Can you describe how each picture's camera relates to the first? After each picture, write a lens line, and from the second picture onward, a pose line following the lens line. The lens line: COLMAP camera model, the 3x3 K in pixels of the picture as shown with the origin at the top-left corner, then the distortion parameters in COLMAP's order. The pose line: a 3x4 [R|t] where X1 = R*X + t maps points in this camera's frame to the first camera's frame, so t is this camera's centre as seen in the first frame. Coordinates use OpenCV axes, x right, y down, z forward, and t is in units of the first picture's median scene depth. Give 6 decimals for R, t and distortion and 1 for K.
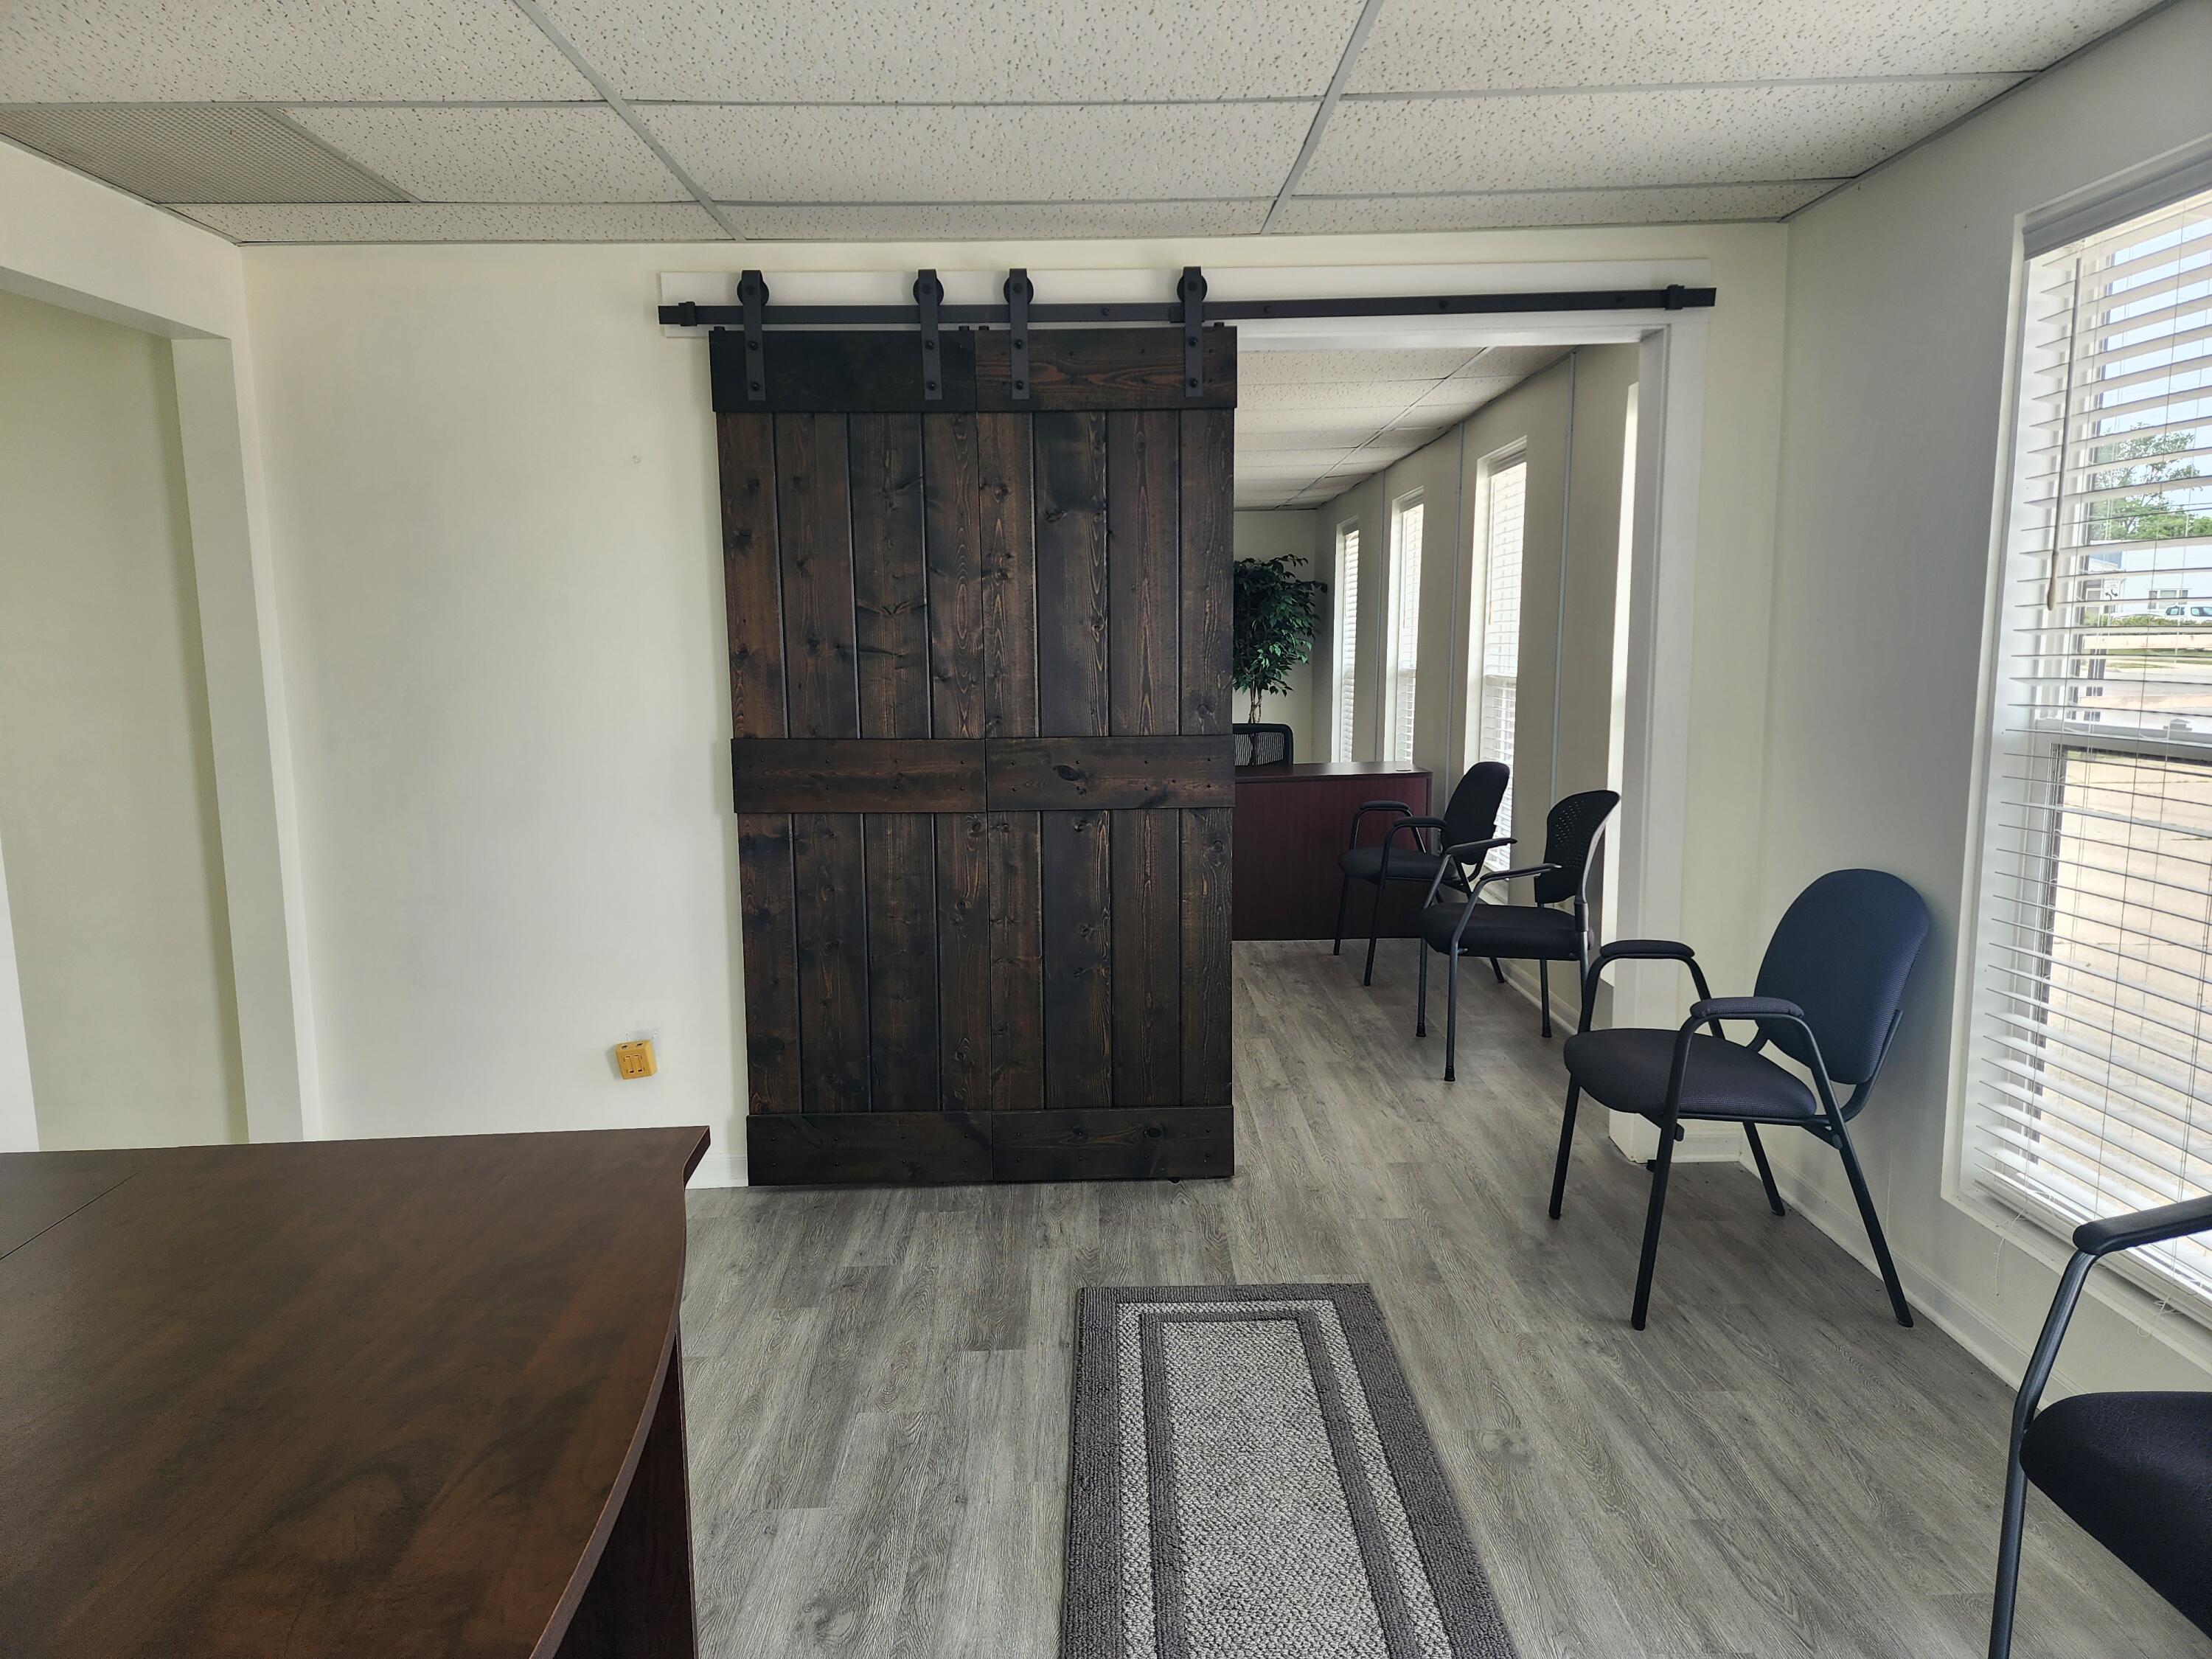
lens RADIAL K [[1467.1, 0, 1106.8], [0, 1467.1, 861.3], [0, 0, 1]] dist [0.083763, -0.070818]
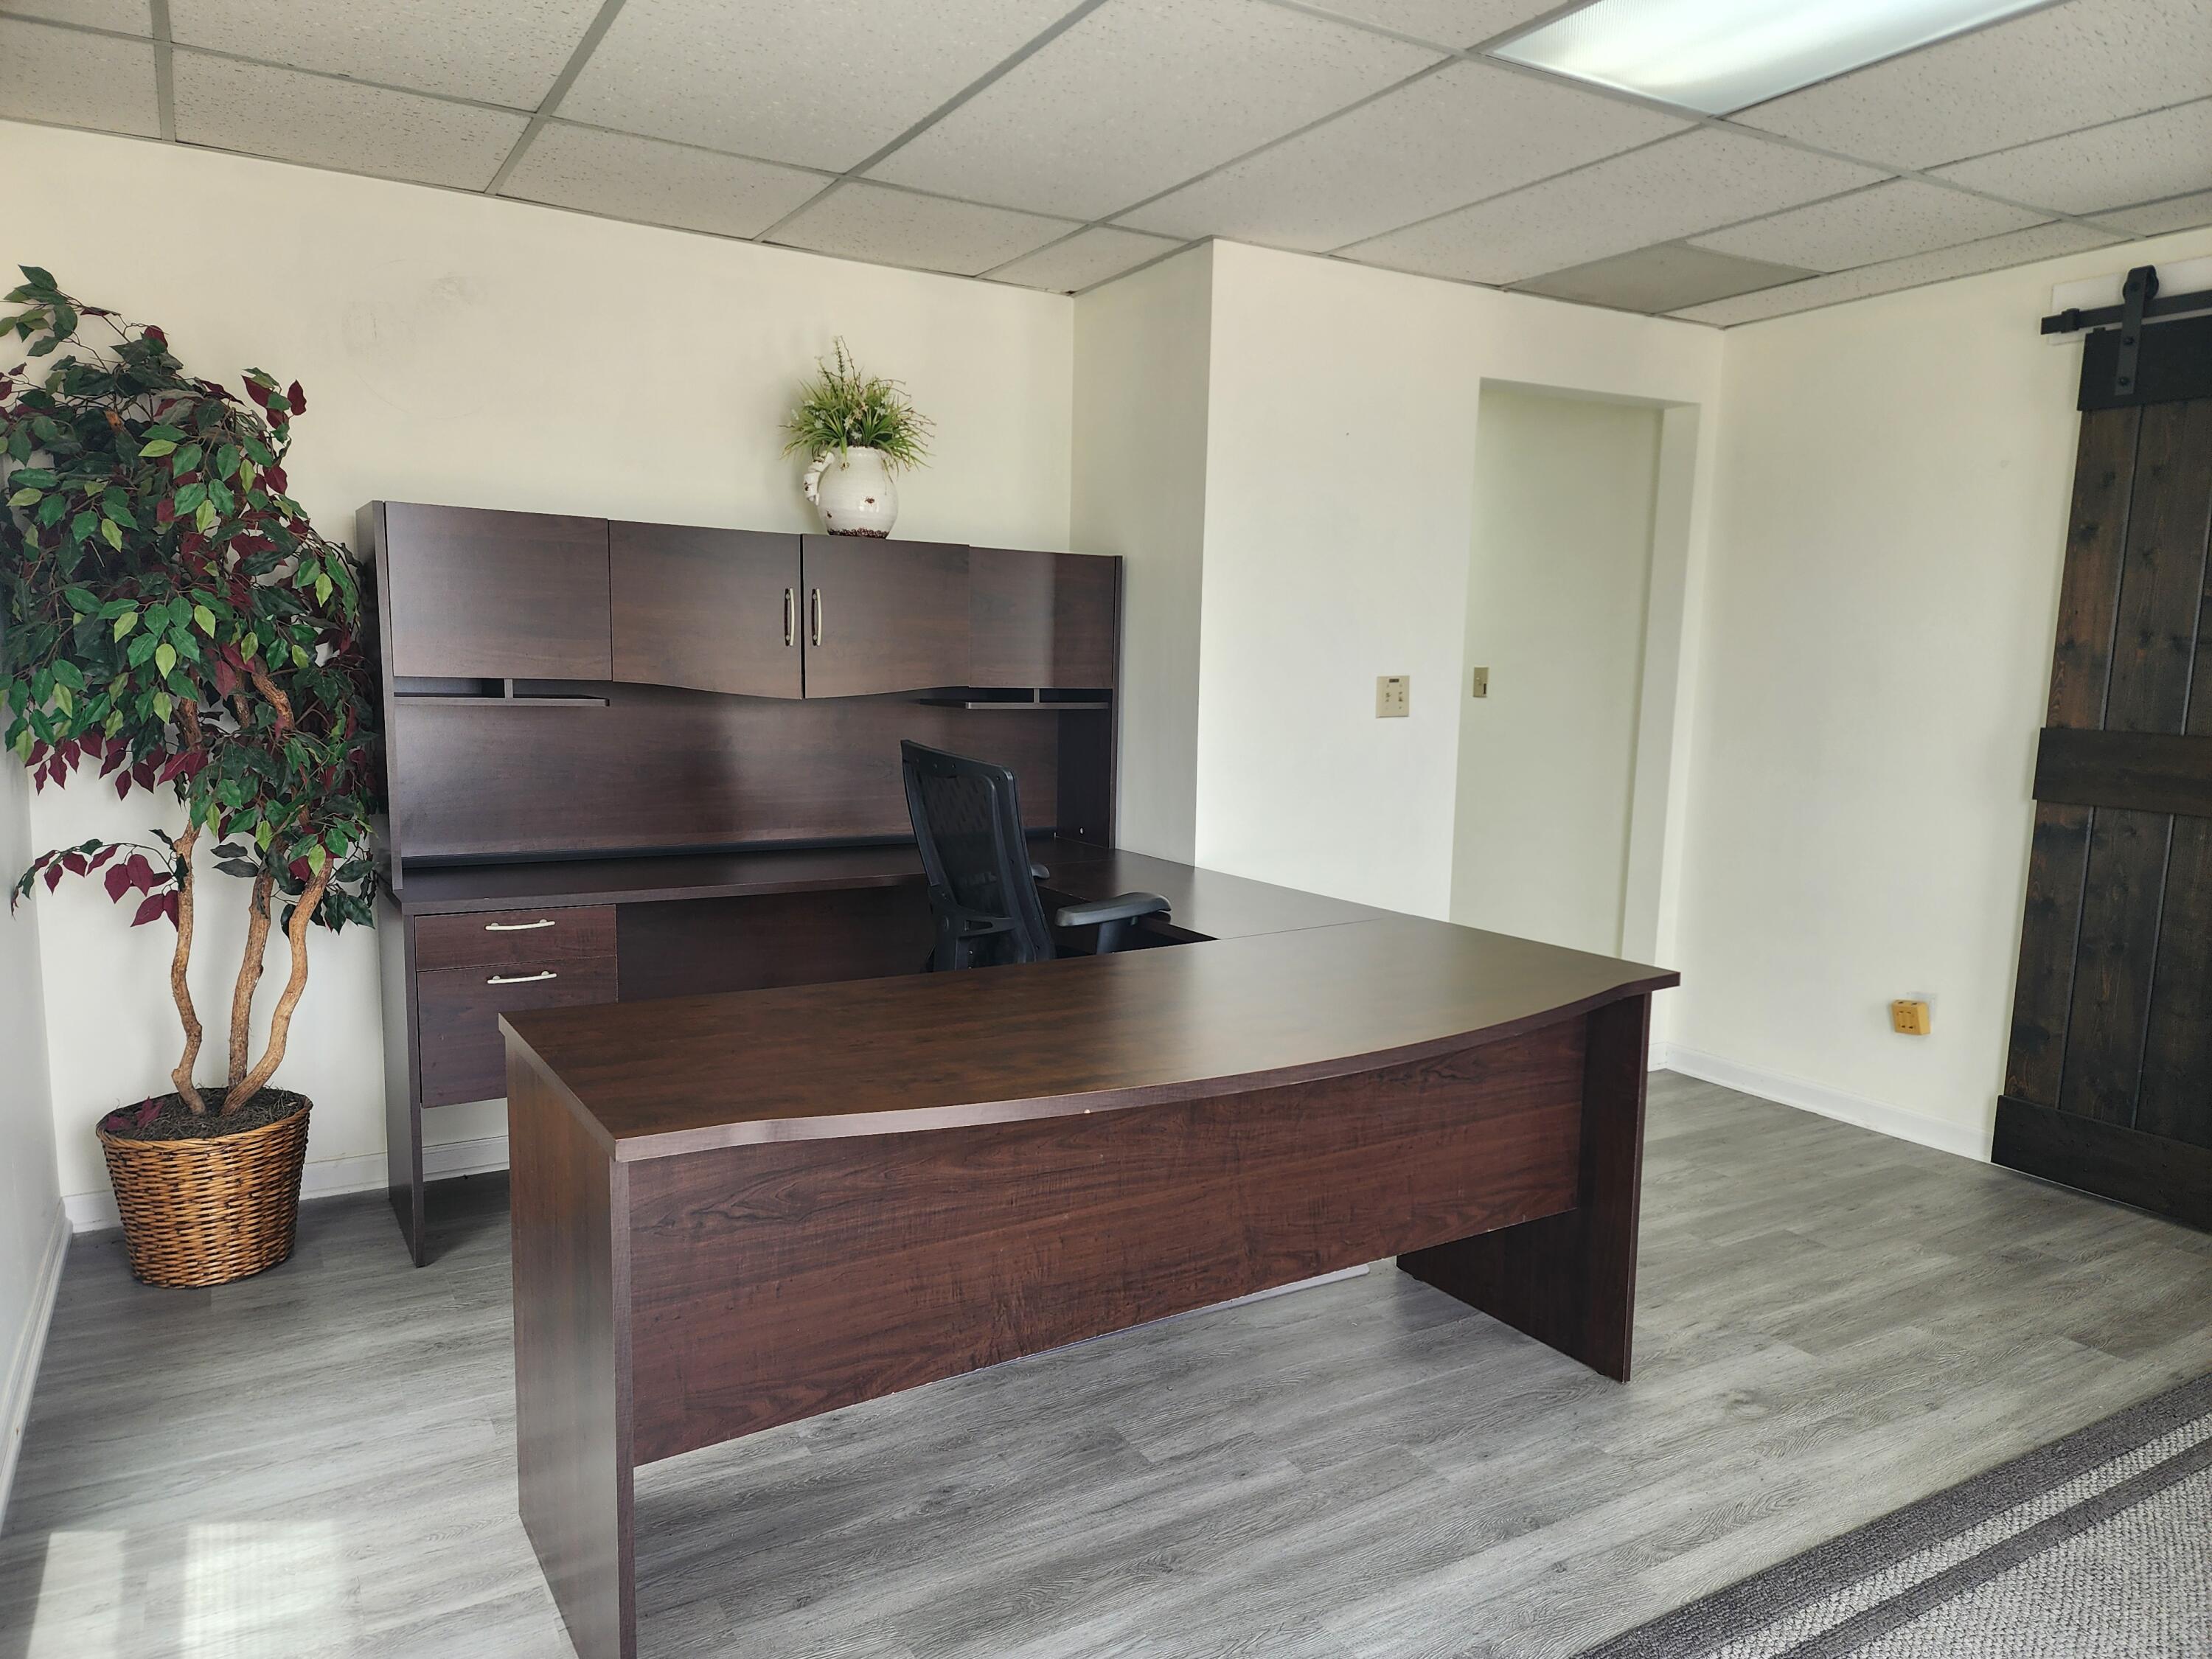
lens RADIAL K [[1467.1, 0, 1127.8], [0, 1467.1, 863.9], [0, 0, 1]] dist [0.083763, -0.070818]
pose [[0.507671, 0.146783, -0.848956, 0.331365], [-0.156568, 0.984690, 0.076624, 0.031246], [0.847205, 0.094020, 0.522880, -0.079040]]
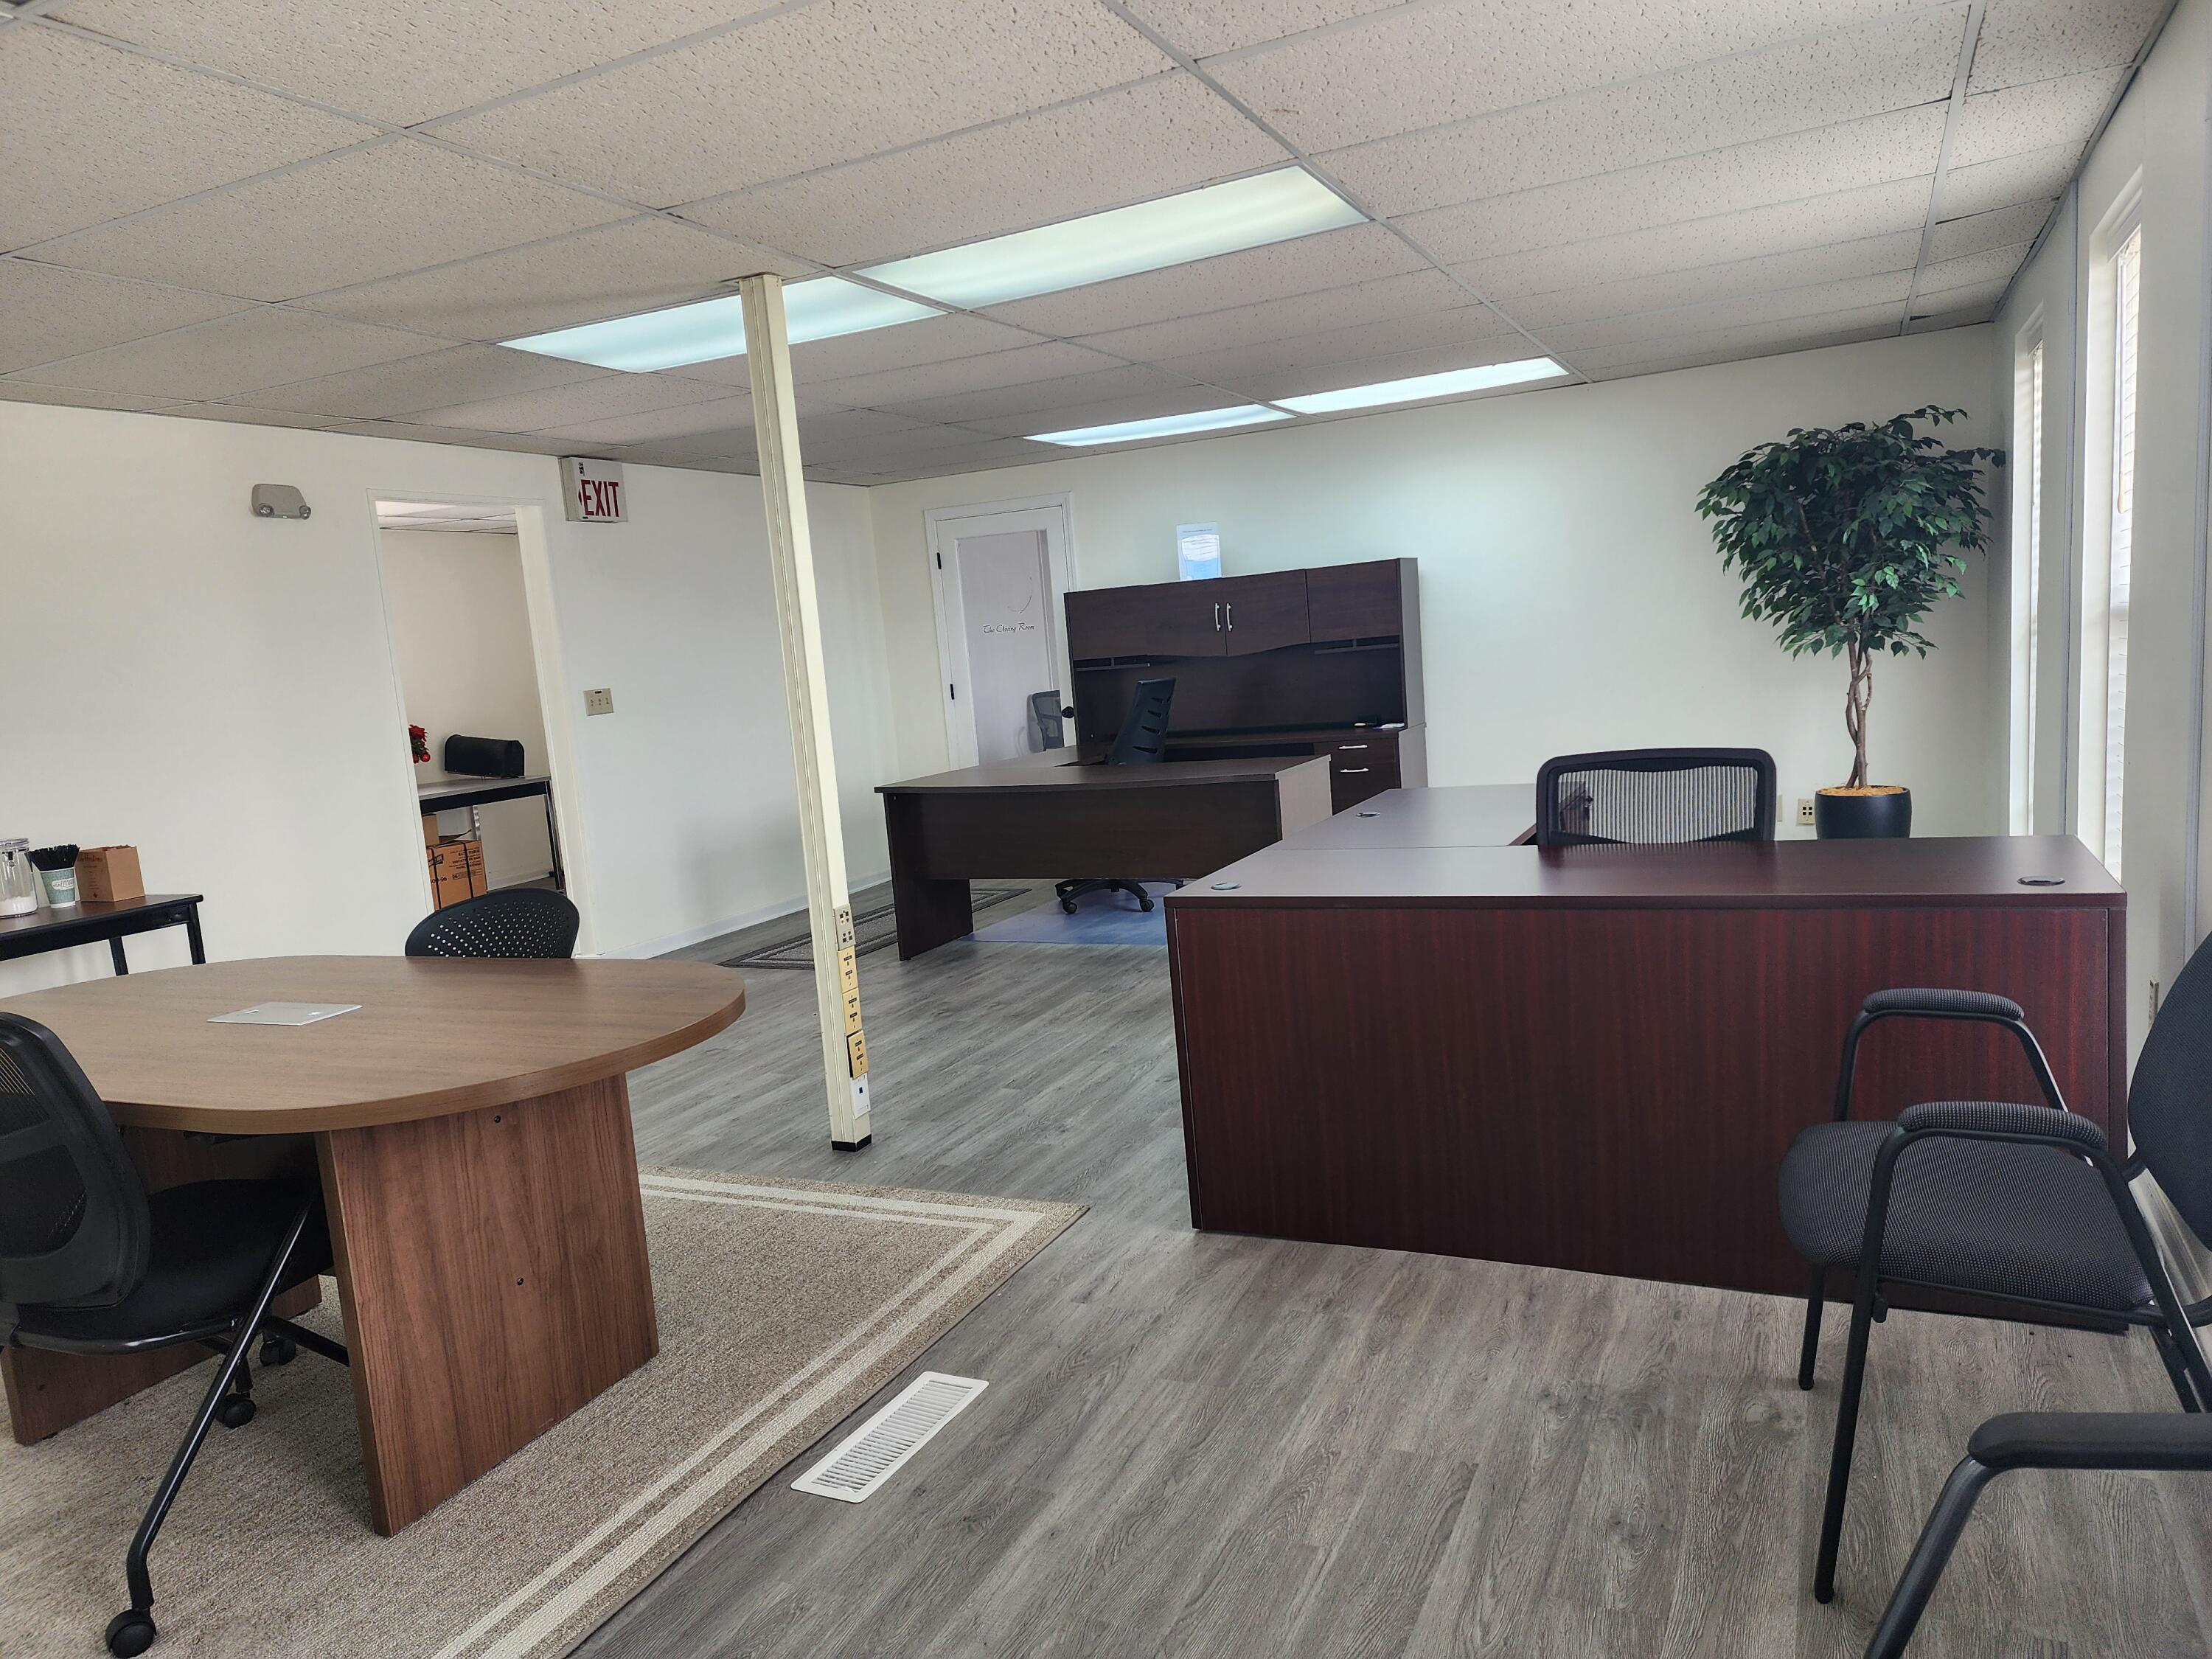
lens RADIAL K [[1467.1, 0, 1108.8], [0, 1467.1, 835.2], [0, 0, 1]] dist [0.083763, -0.070818]
pose [[0.892639, -0.000400, -0.450772, 0.315907], [0.003997, 0.999967, 0.007027, -0.151999], [0.450754, -0.008075, 0.892612, 1.063777]]
